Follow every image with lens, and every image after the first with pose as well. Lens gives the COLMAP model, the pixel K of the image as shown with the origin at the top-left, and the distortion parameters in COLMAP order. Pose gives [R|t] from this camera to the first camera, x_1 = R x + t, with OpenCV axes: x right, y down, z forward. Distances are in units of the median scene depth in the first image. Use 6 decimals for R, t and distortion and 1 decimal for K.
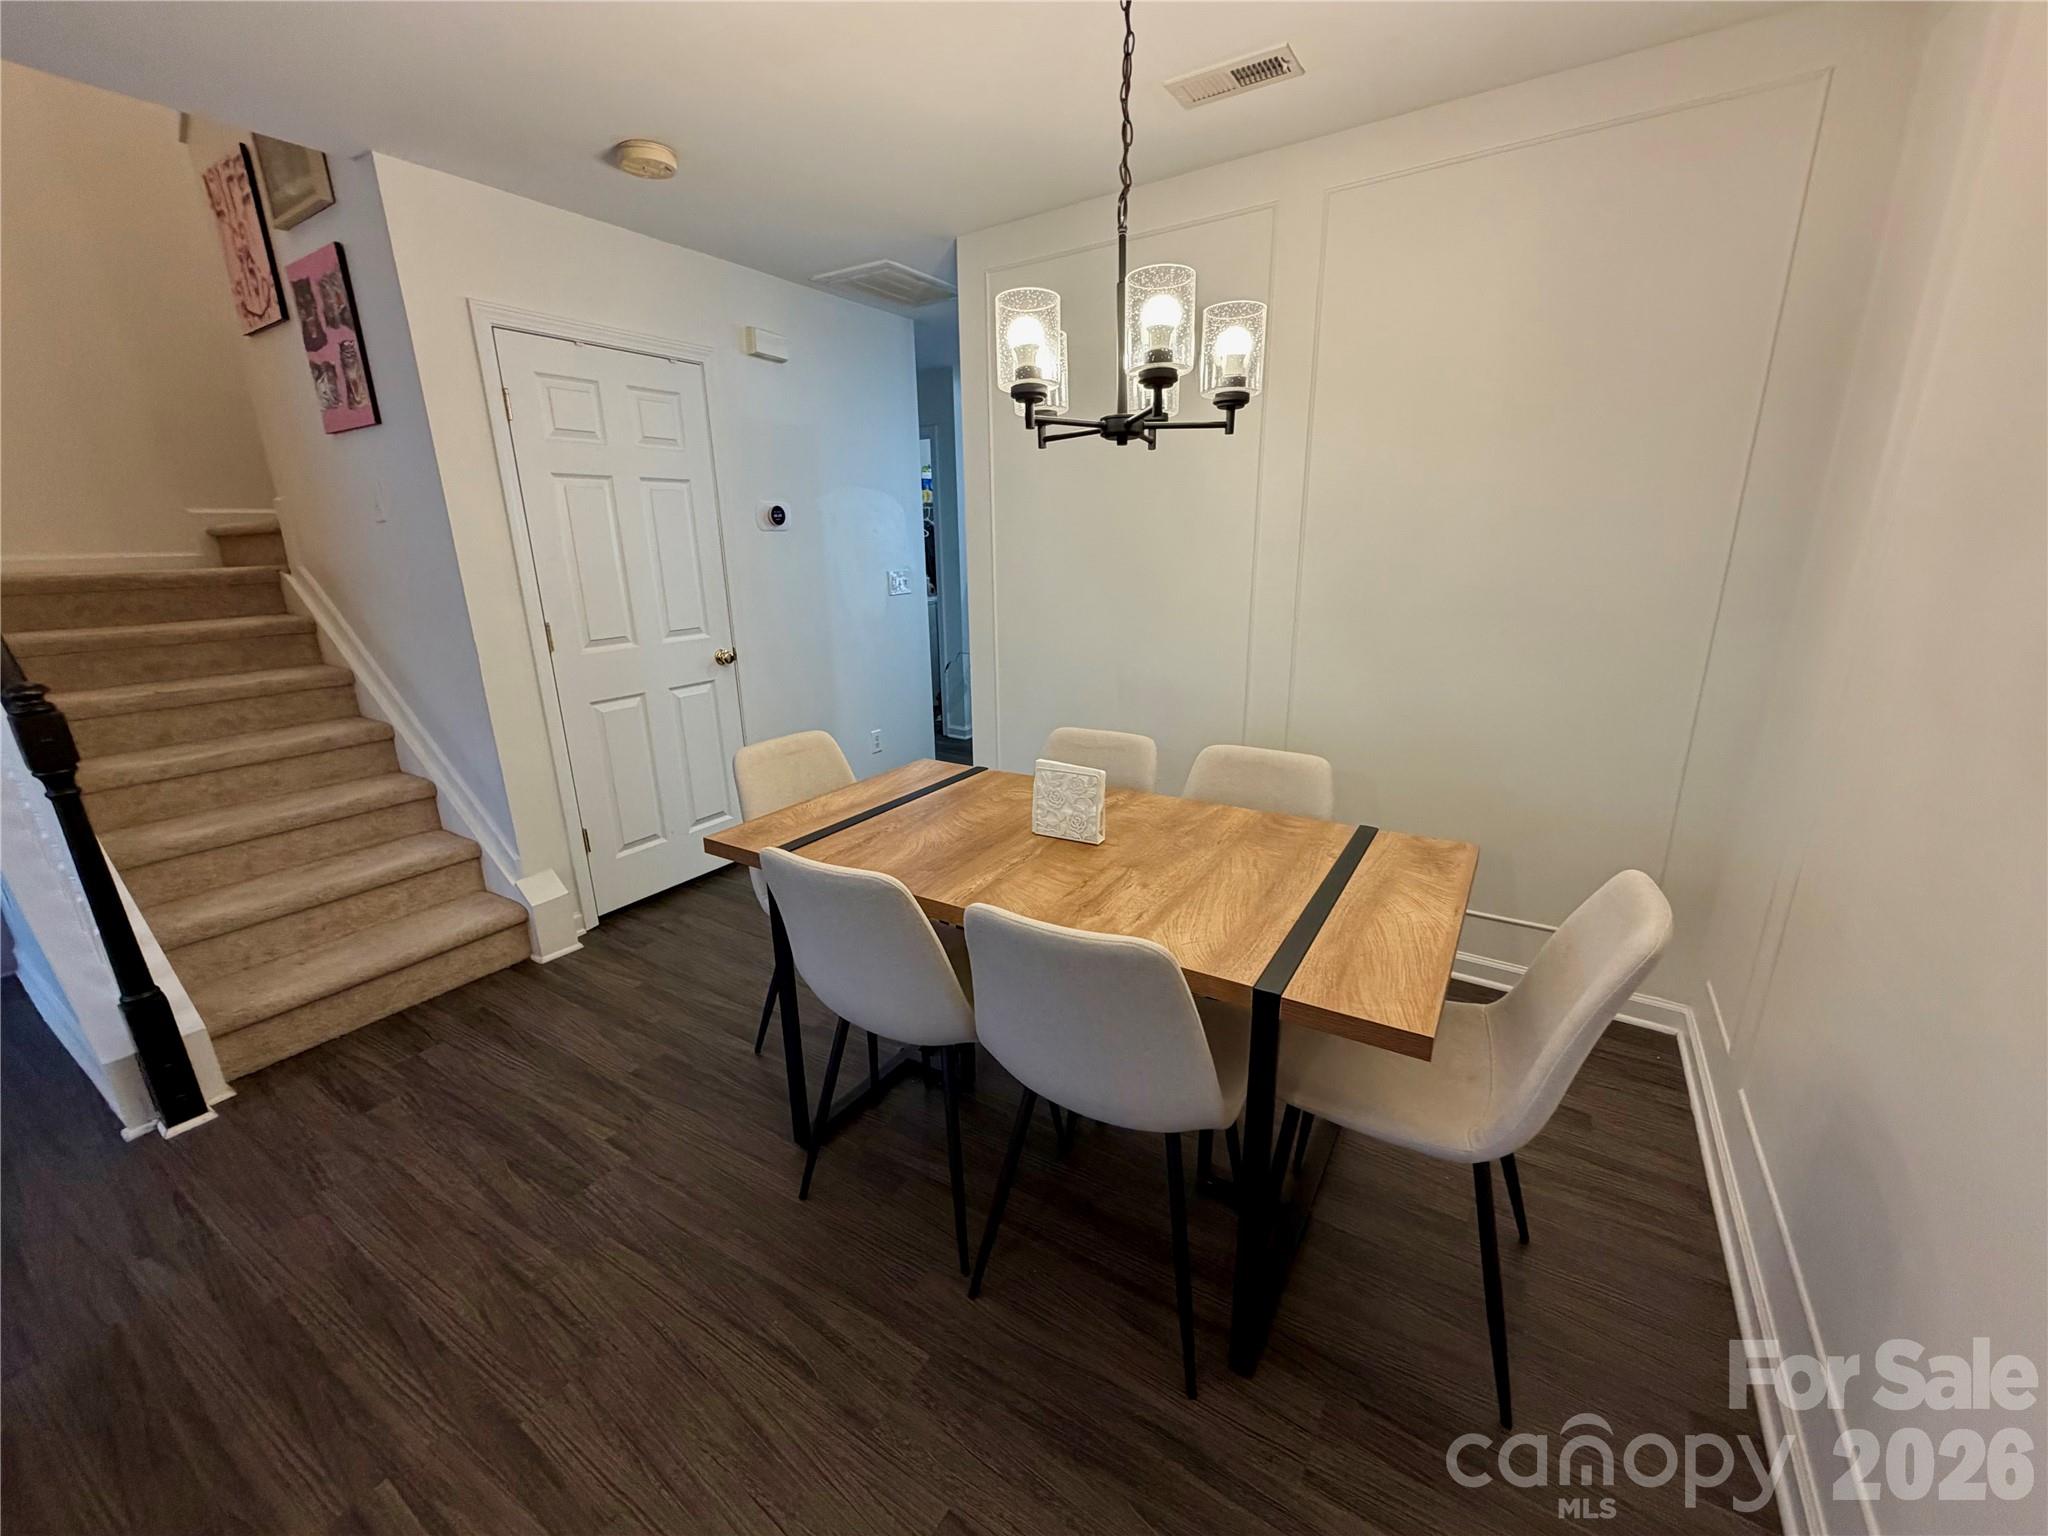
lens RADIAL K [[818.0, 0, 1021.8], [0, 818.0, 773.3], [0, 0, 1]] dist [-0.001013, 0.000427]
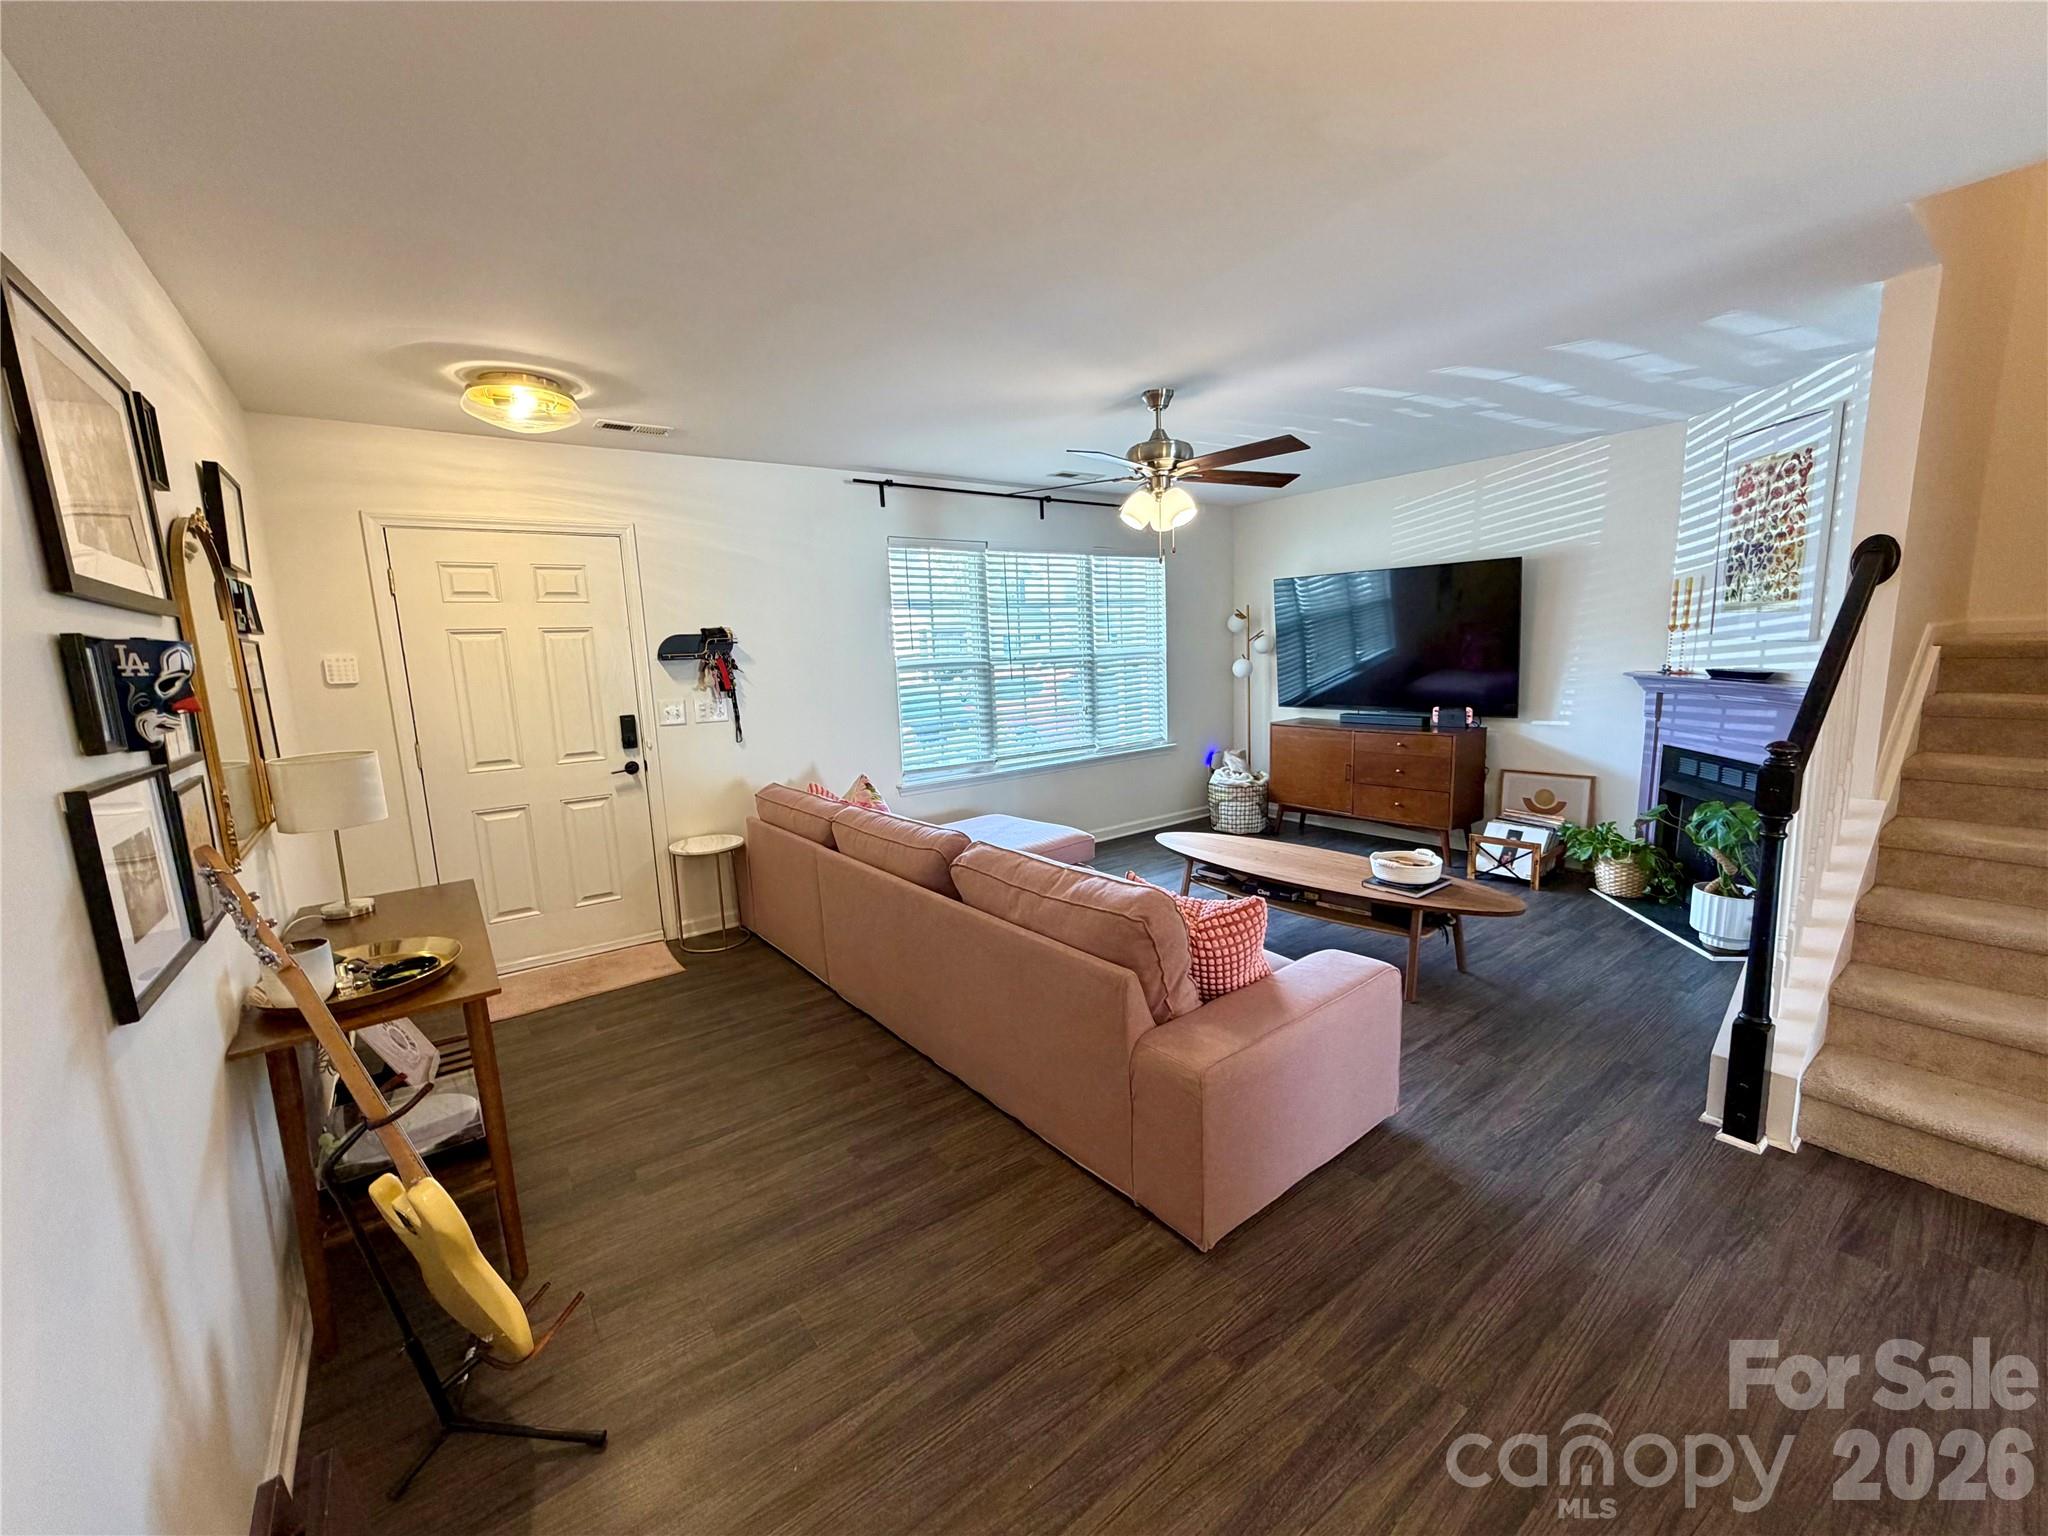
lens RADIAL K [[818.0, 0, 1016.3], [0, 818.0, 772.9], [0, 0, 1]] dist [-0.001013, 0.000427]
pose [[-0.354765, 0.184307, -0.916609, 0.306504], [-0.214481, 0.938190, 0.271659, -0.160200], [0.910022, 0.292970, -0.293307, 0.358018]]
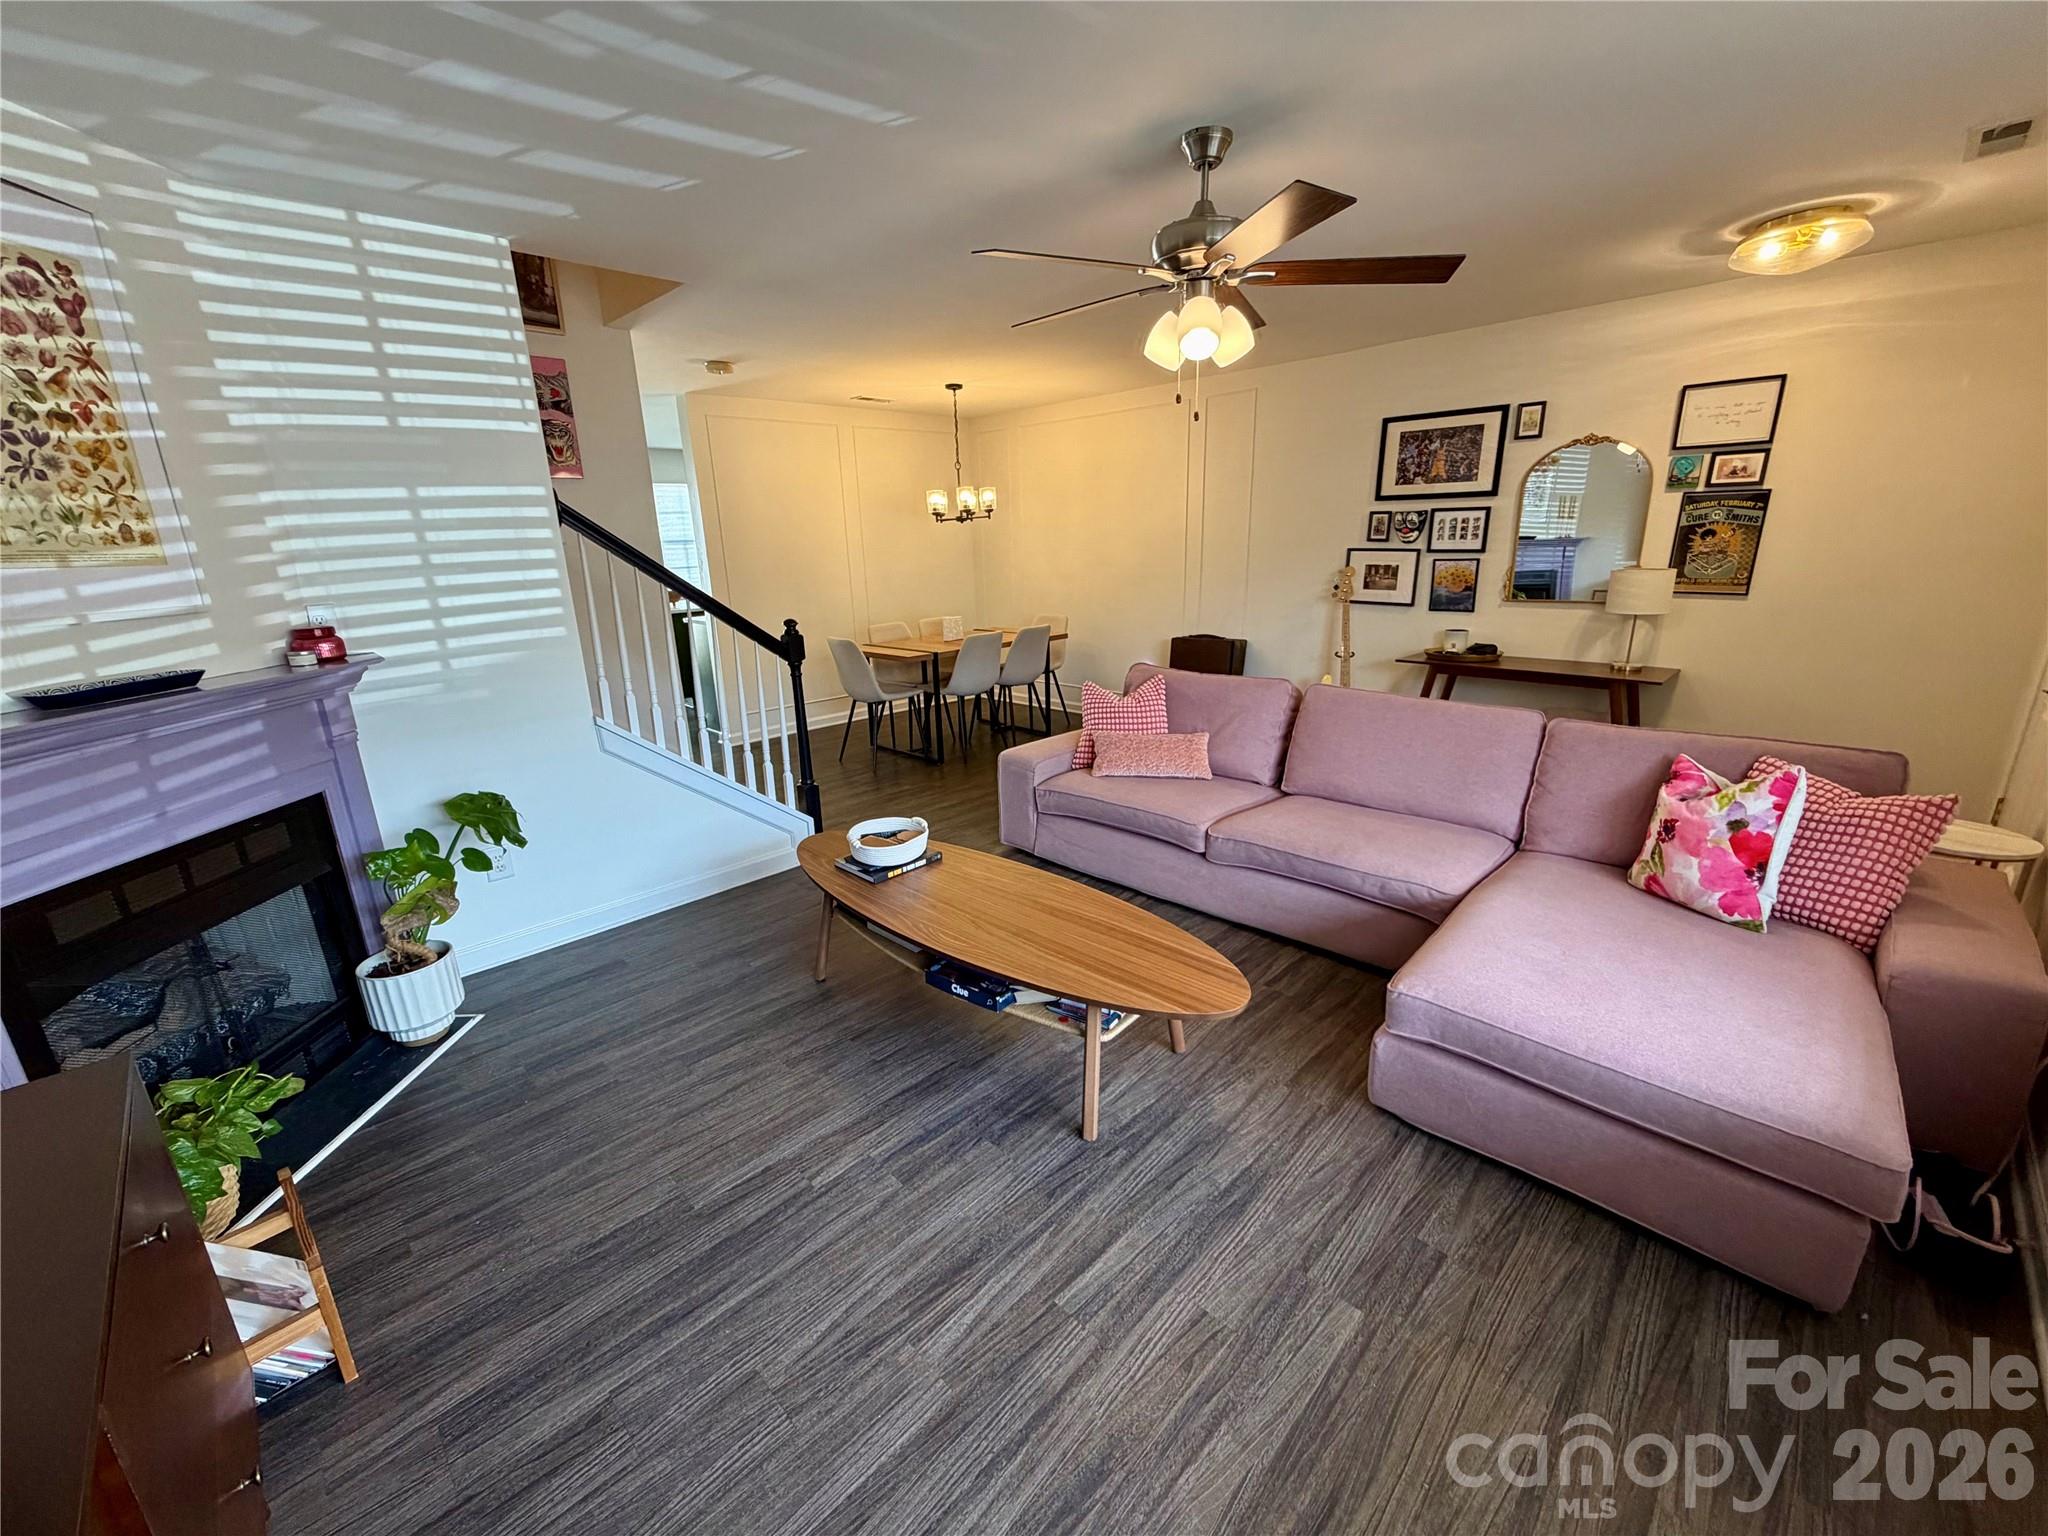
lens RADIAL K [[818.0, 0, 1019.8], [0, 818.0, 773.6], [0, 0, 1]] dist [-0.001013, 0.000427]
pose [[0.221392, -0.261584, 0.939446, -3.339433], [0.295603, 0.936029, 0.190971, 0.035355], [-0.929303, 0.235423, 0.284554, -0.045441]]
